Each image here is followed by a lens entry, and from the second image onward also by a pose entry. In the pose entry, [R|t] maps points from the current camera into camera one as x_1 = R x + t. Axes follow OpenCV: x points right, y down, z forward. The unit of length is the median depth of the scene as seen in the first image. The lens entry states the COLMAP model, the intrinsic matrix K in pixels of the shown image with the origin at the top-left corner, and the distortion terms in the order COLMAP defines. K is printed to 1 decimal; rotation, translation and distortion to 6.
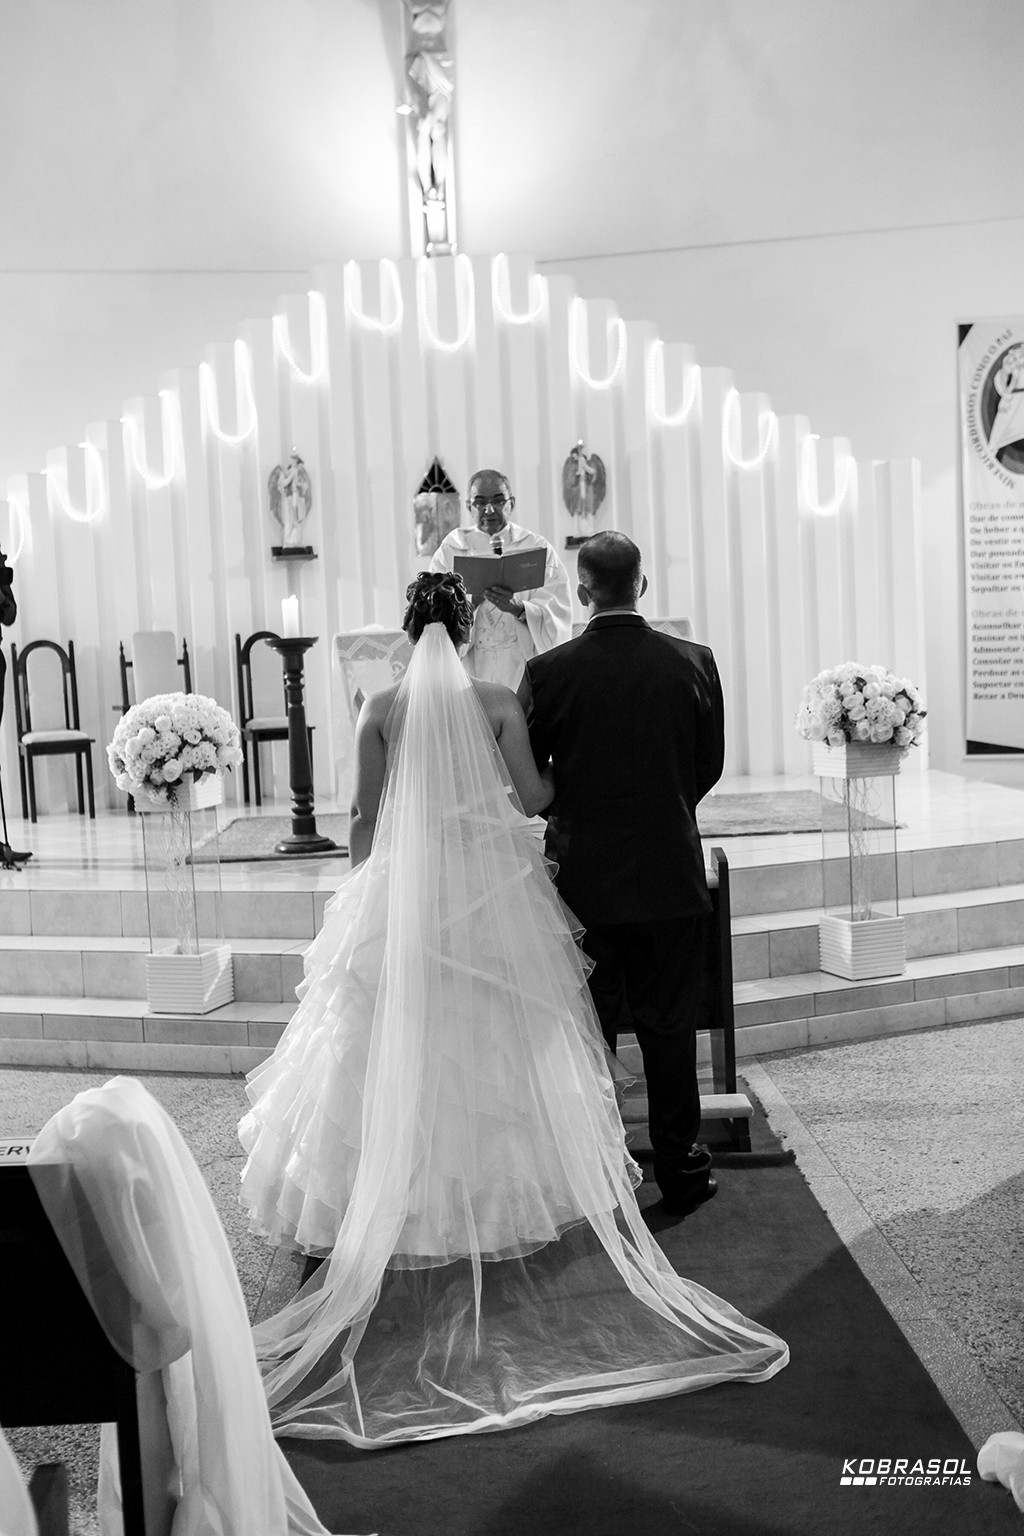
lens RADIAL K [[1677.9, 0, 510.8], [0, 1677.9, 760.9], [0, 0, 1]] dist [-0.031356, 0.011449]
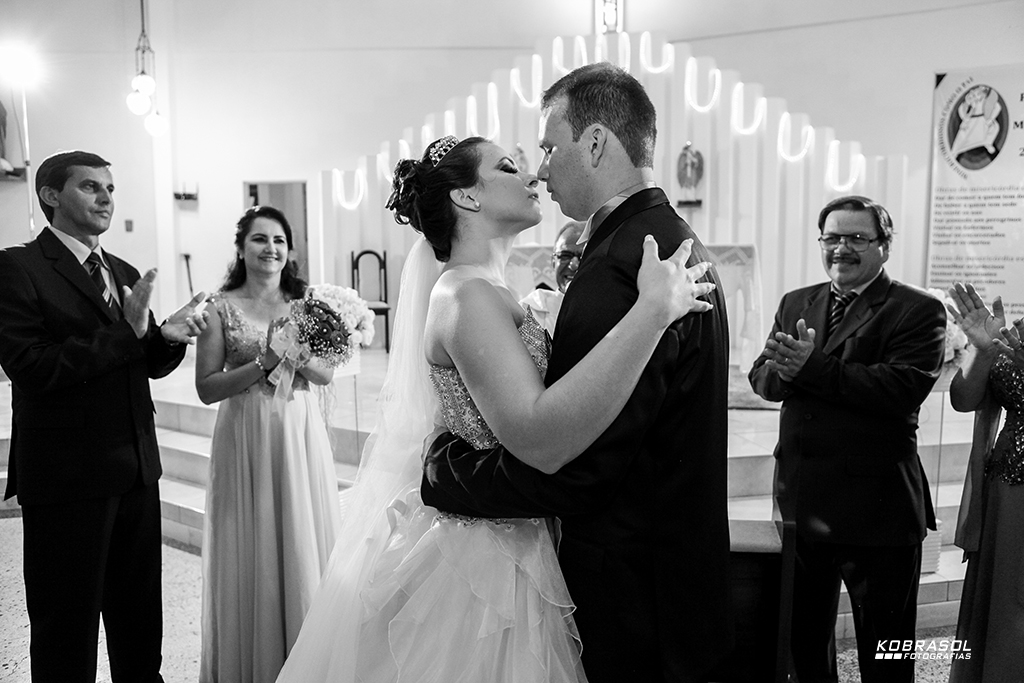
lens RADIAL K [[700.5, 0, 512.0], [0, 700.5, 341.5], [0, 0, 1]] dist [-0.110510, 0.075715]
pose [[0.976611, 0.062957, -0.205590, 0.028614], [-0.054513, 0.997430, 0.046484, -0.020953], [0.207988, -0.034190, 0.977534, 0.358117]]
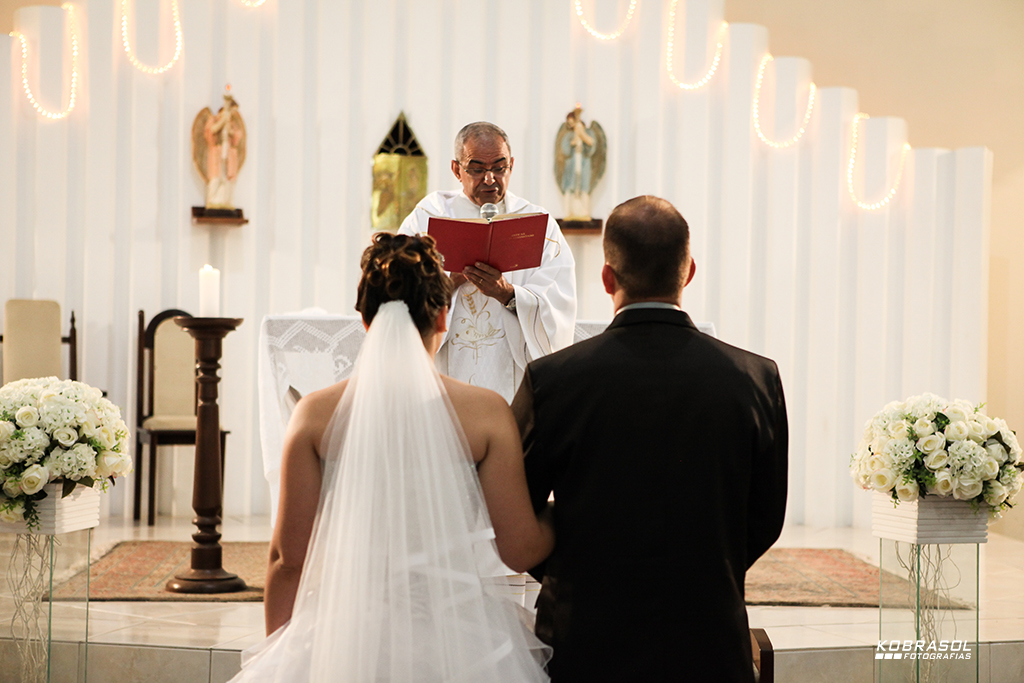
lens RADIAL K [[1946.4, 0, 522.3], [0, 1946.4, 344.4], [0, 0, 1]] dist [0.186919, 0.037484]
pose [[0.997506, 0.064098, 0.029553, -0.008508], [-0.061805, 0.995424, -0.072879, -0.002364], [-0.034089, 0.070871, 0.996903, 0.067280]]
